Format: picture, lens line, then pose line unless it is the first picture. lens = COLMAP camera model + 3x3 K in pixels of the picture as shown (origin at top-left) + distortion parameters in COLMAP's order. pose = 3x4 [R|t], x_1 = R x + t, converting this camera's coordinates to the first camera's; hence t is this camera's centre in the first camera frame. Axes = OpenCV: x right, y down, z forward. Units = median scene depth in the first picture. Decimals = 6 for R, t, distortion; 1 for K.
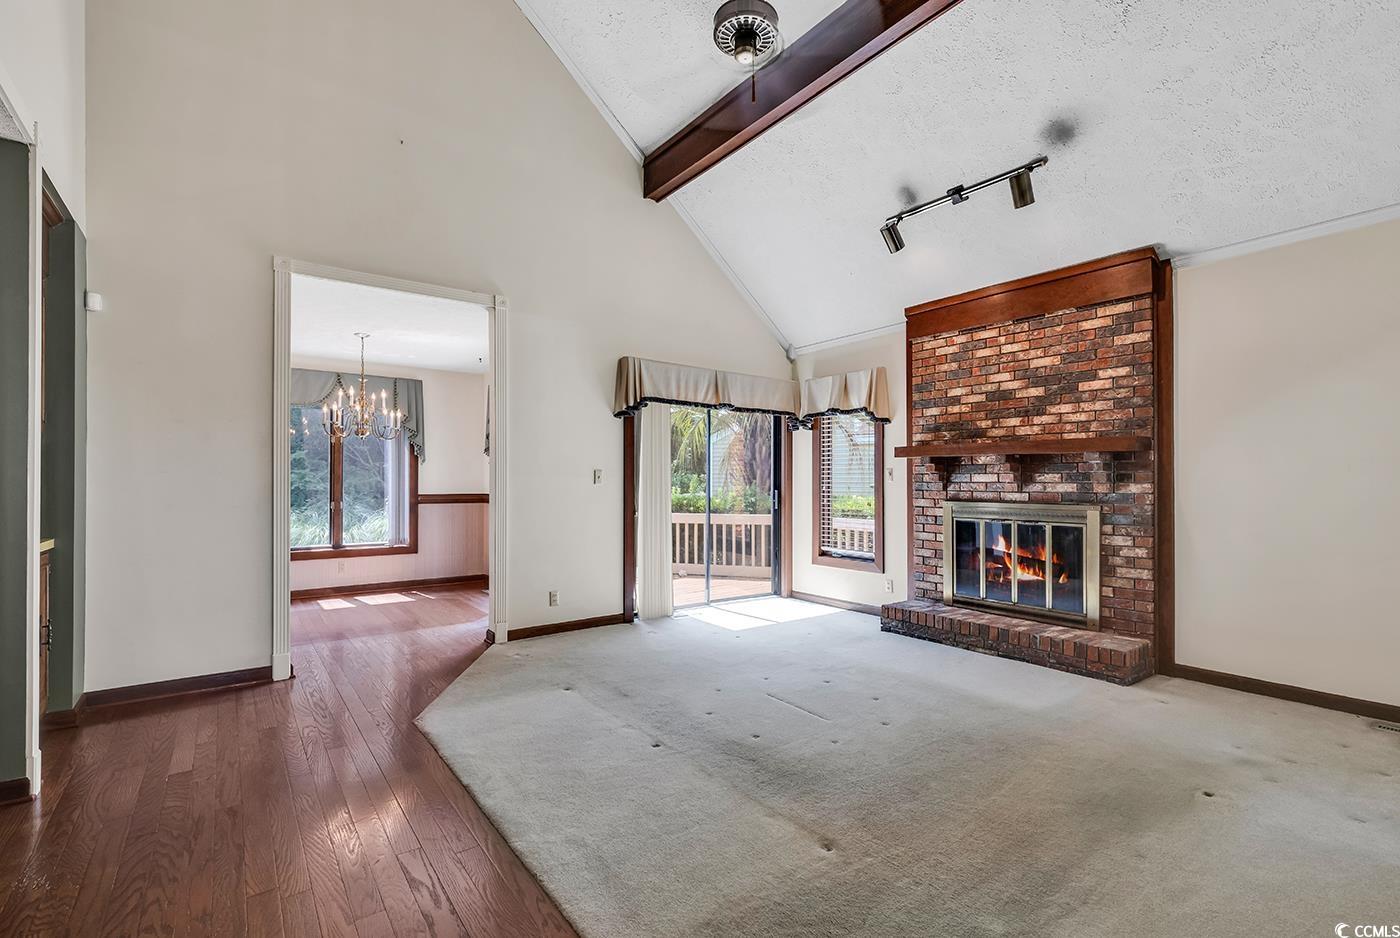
lens RADIAL K [[630.5, 0, 701.8], [0, 630.5, 482.1], [0, 0, 1]] dist [0.008601, -0.001929]
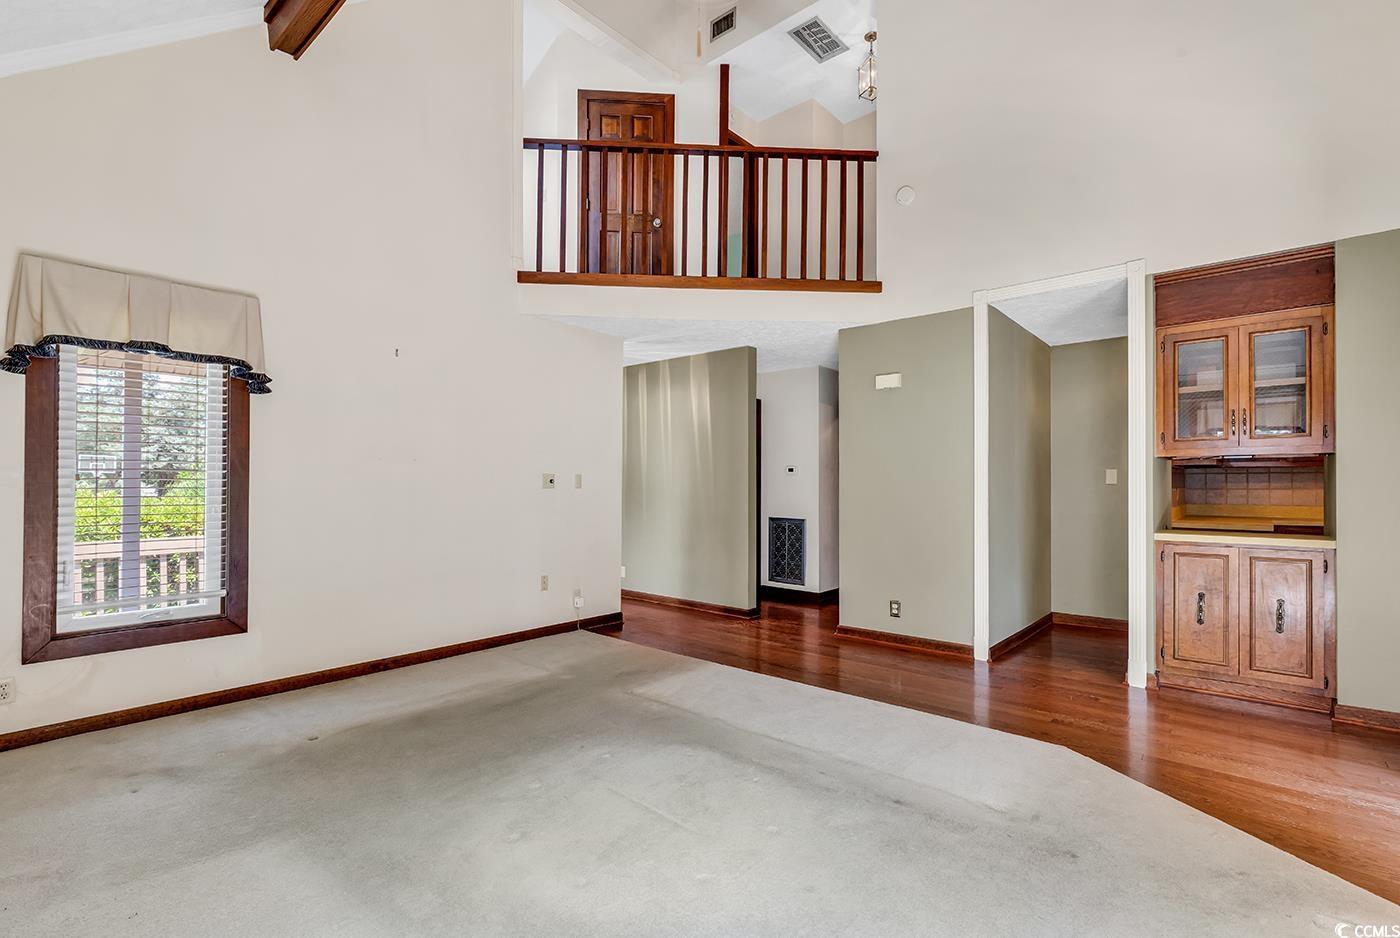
lens RADIAL K [[630.5, 0, 696.0], [0, 630.5, 482.2], [0, 0, 1]] dist [0.008601, -0.001929]
pose [[-0.980150, -0.007517, -0.198115, 0.161726], [-0.005451, 0.999925, -0.010970, 0.004205], [0.198183, -0.009672, -0.980117, 1.136160]]
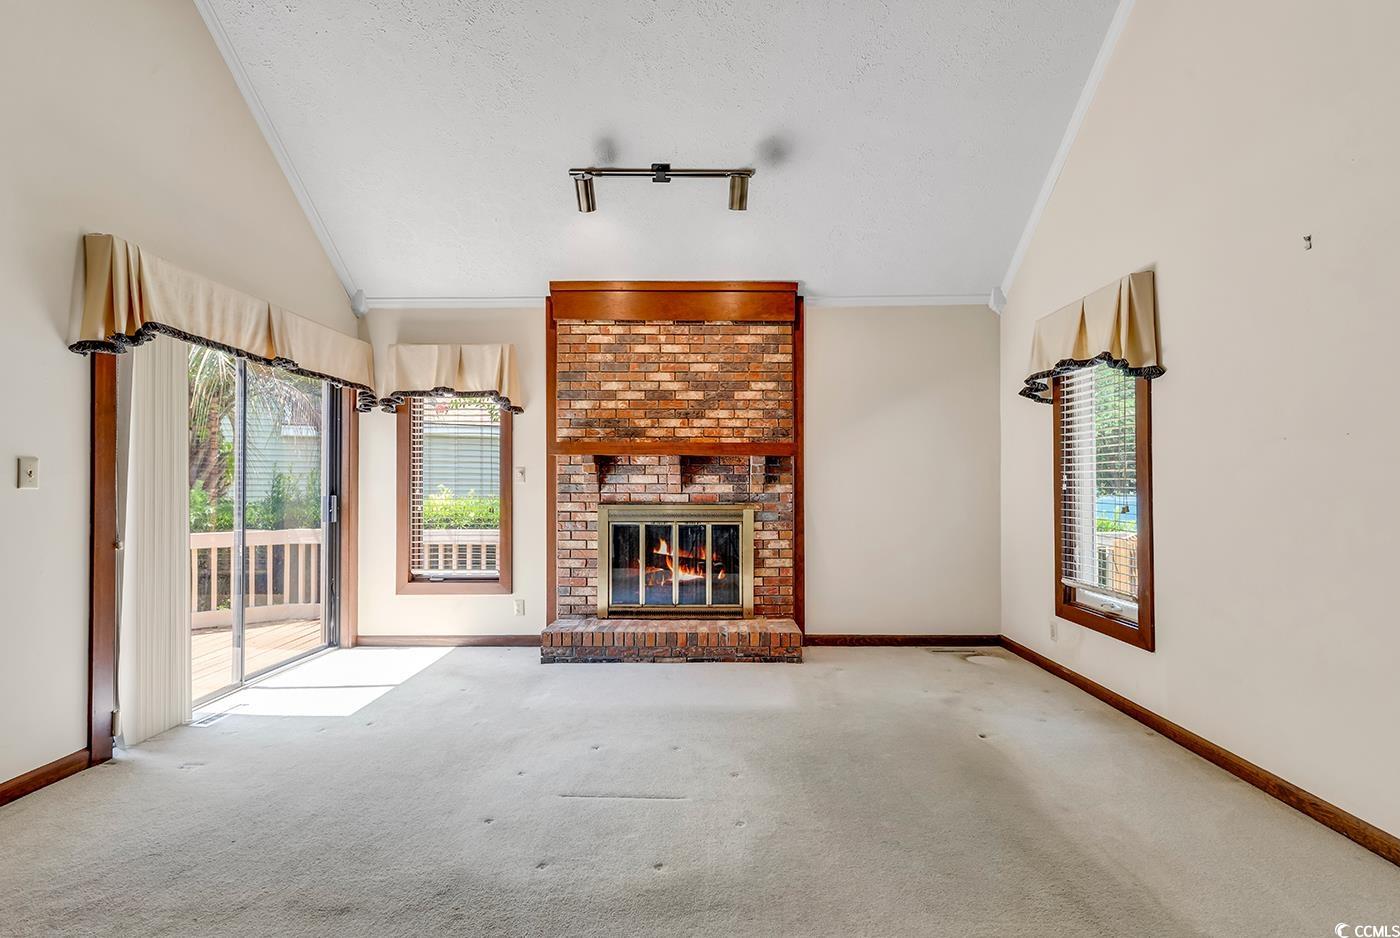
lens RADIAL K [[630.5, 0, 722.2], [0, 630.5, 481.3], [0, 0, 1]] dist [0.008601, -0.001929]
pose [[0.606049, 0.002358, 0.795423, -0.235013], [0.000834, 0.999993, -0.003600, 0.000191], [-0.795427, 0.002845, 0.606043, 0.315563]]
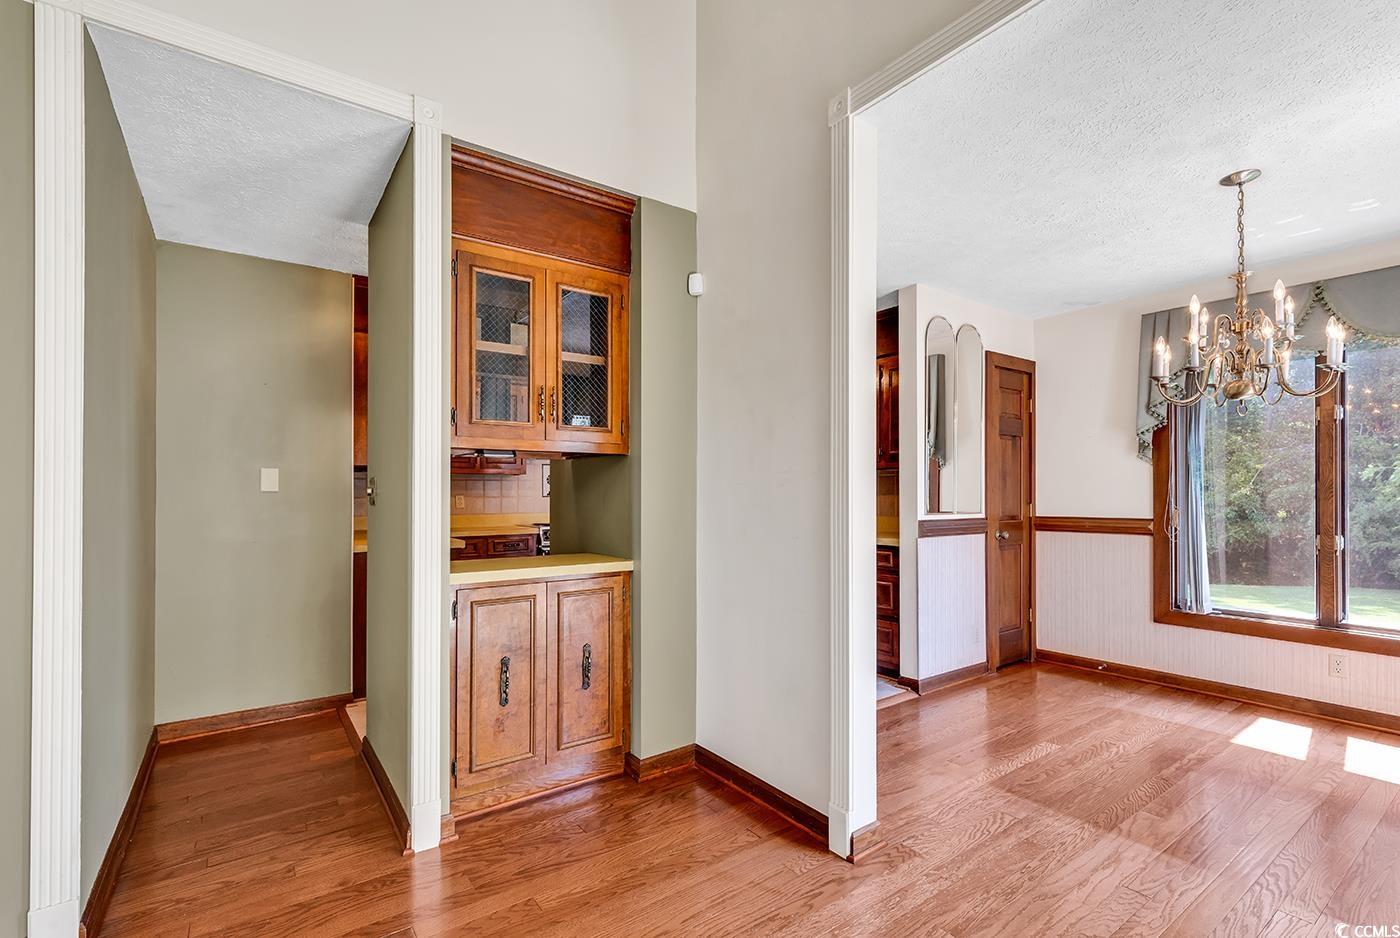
lens RADIAL K [[630.5, 0, 704.1], [0, 630.5, 489.9], [0, 0, 1]] dist [0.008601, -0.001929]
pose [[-0.020216, -0.011120, -0.999734, -0.080592], [0.001384, 0.999937, -0.011150, -0.000760], [0.999795, -0.001609, -0.020199, 0.691554]]
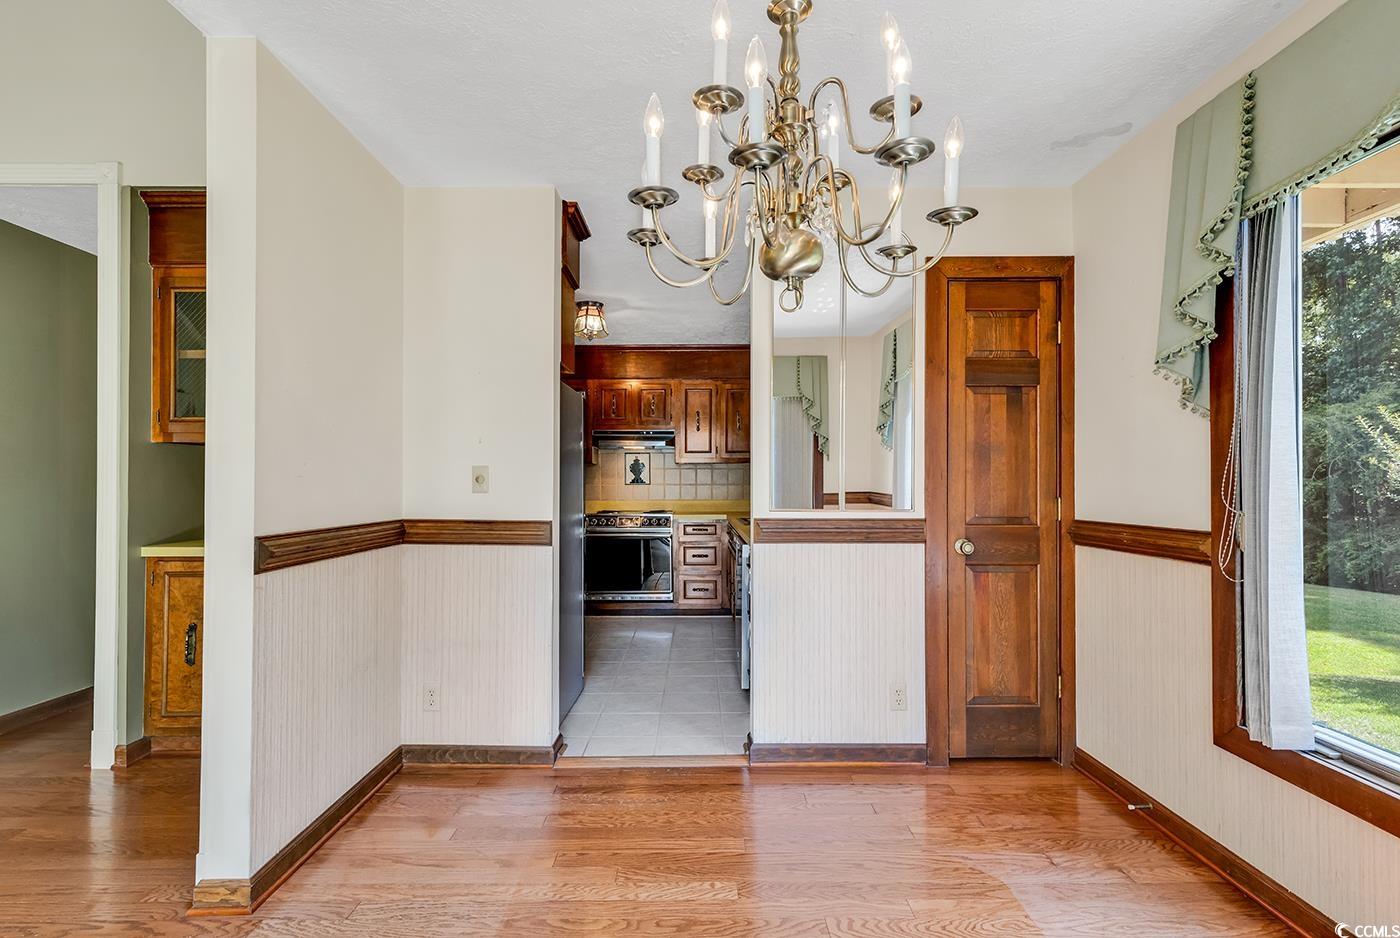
lens RADIAL K [[630.5, 0, 716.8], [0, 630.5, 476.0], [0, 0, 1]] dist [0.008601, -0.001929]
pose [[-0.602101, -0.012429, -0.798323, -0.391950], [-0.001892, 0.999898, -0.014140, -0.001073], [0.798418, -0.007003, -0.602063, 1.231351]]
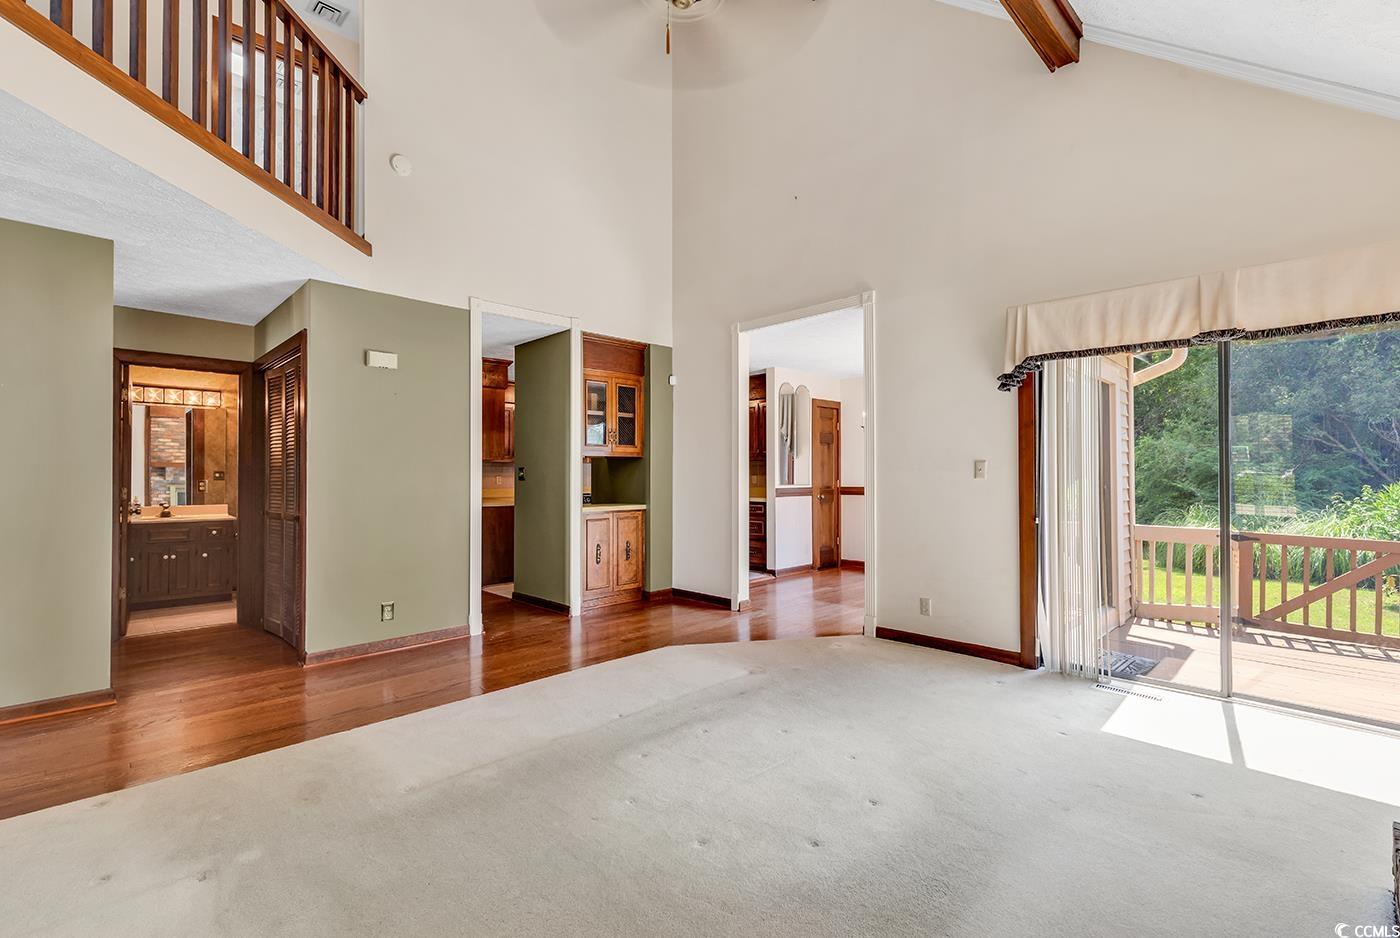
lens RADIAL K [[630.5, 0, 698.9], [0, 630.5, 467.2], [0, 0, 1]] dist [0.008601, -0.001929]
pose [[0.130657, -0.016011, -0.991298, 0.601426], [0.003313, 0.999871, -0.015713, 0.000724], [0.991422, -0.001231, 0.130693, 0.561660]]
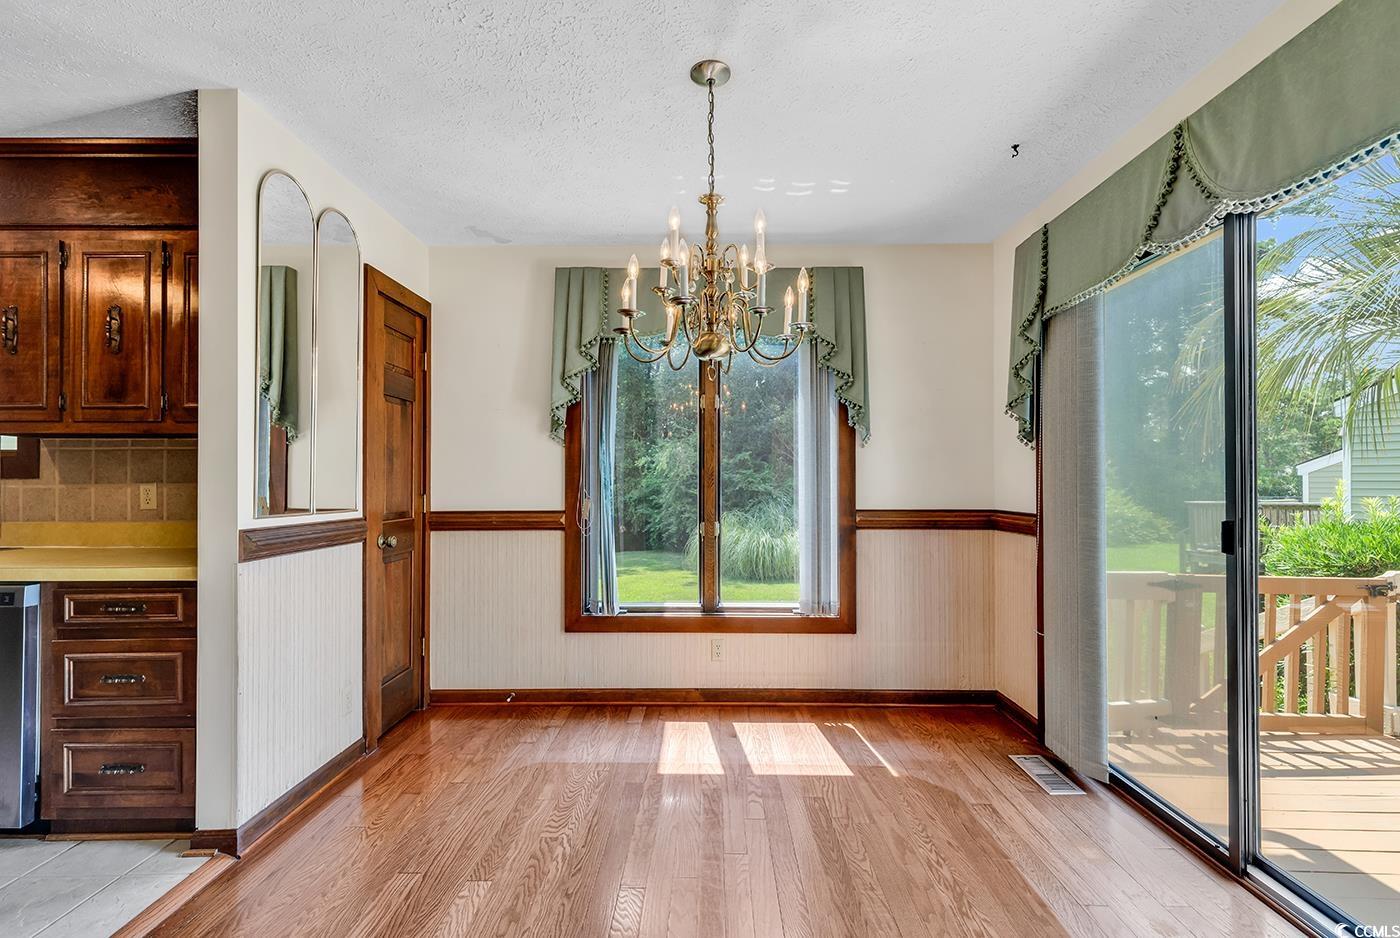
lens RADIAL K [[630.5, 0, 688.8], [0, 630.5, 478.8], [0, 0, 1]] dist [0.008601, -0.001929]
pose [[0.779736, -0.009005, -0.626043, -0.361601], [0.005218, 0.999955, -0.007884, -0.000543], [0.626086, 0.002881, 0.779749, 0.796701]]
